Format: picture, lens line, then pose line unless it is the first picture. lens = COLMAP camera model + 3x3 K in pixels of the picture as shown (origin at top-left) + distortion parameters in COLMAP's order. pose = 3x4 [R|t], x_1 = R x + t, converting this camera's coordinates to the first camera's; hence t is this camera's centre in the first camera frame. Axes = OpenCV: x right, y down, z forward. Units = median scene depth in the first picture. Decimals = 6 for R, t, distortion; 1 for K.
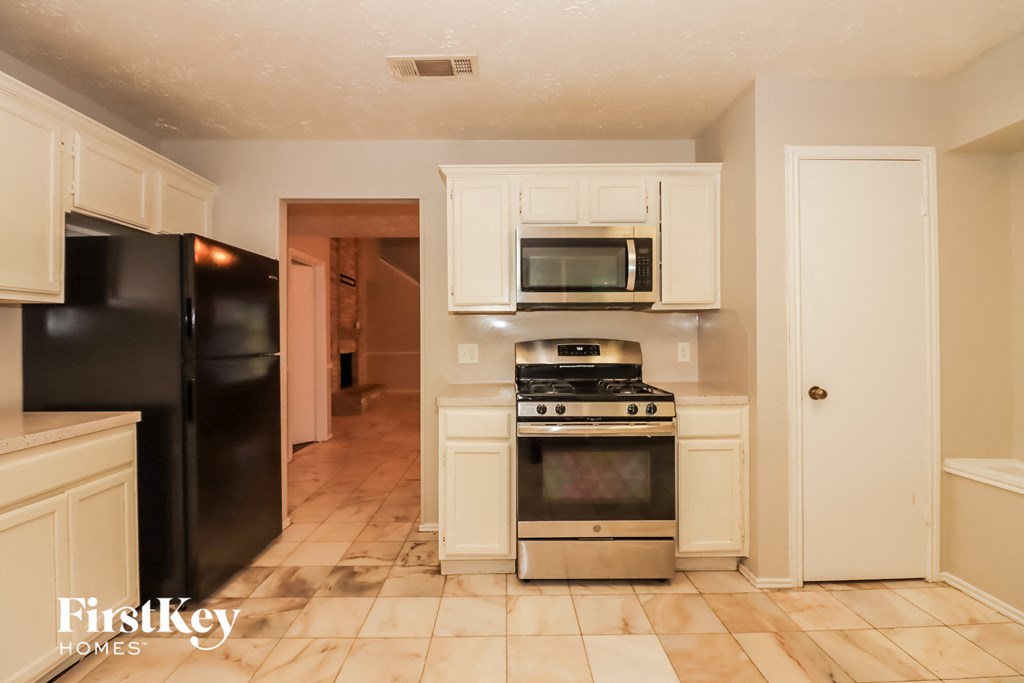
lens RADIAL K [[482.4, 0, 510.8], [0, 482.4, 336.1], [0, 0, 1]] dist [-0.006545, -0.000645]
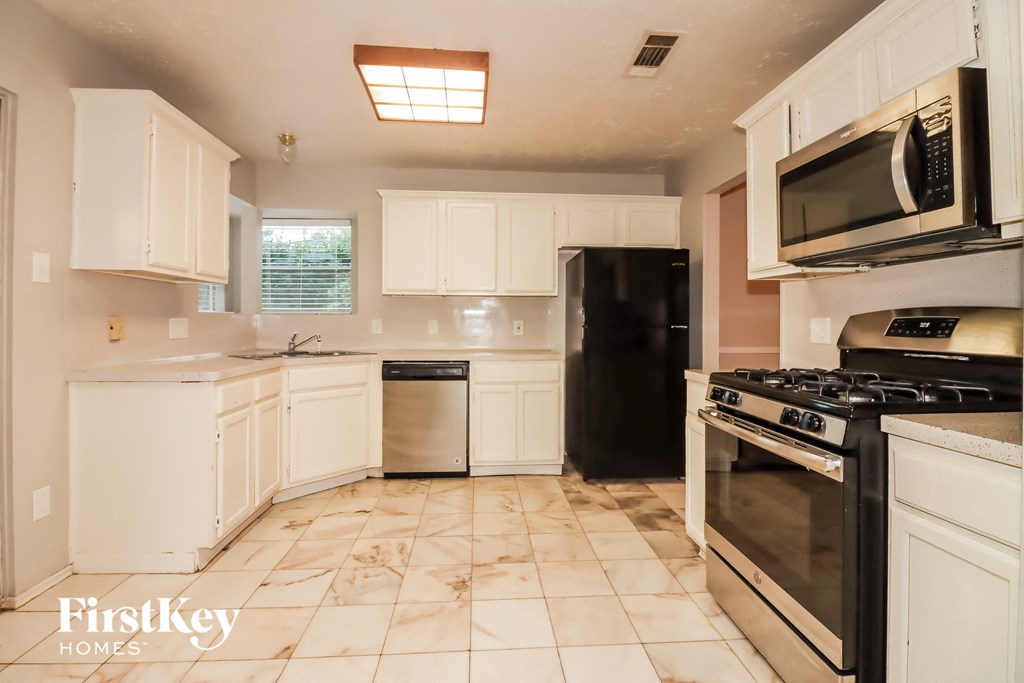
lens RADIAL K [[482.4, 0, 506.9], [0, 482.4, 322.4], [0, 0, 1]] dist [-0.006545, -0.000645]
pose [[0.047104, 0.002915, -0.998886, 0.935288], [-0.005021, 0.999984, 0.002681, 0.032787], [0.998877, 0.004889, 0.047118, 0.659452]]
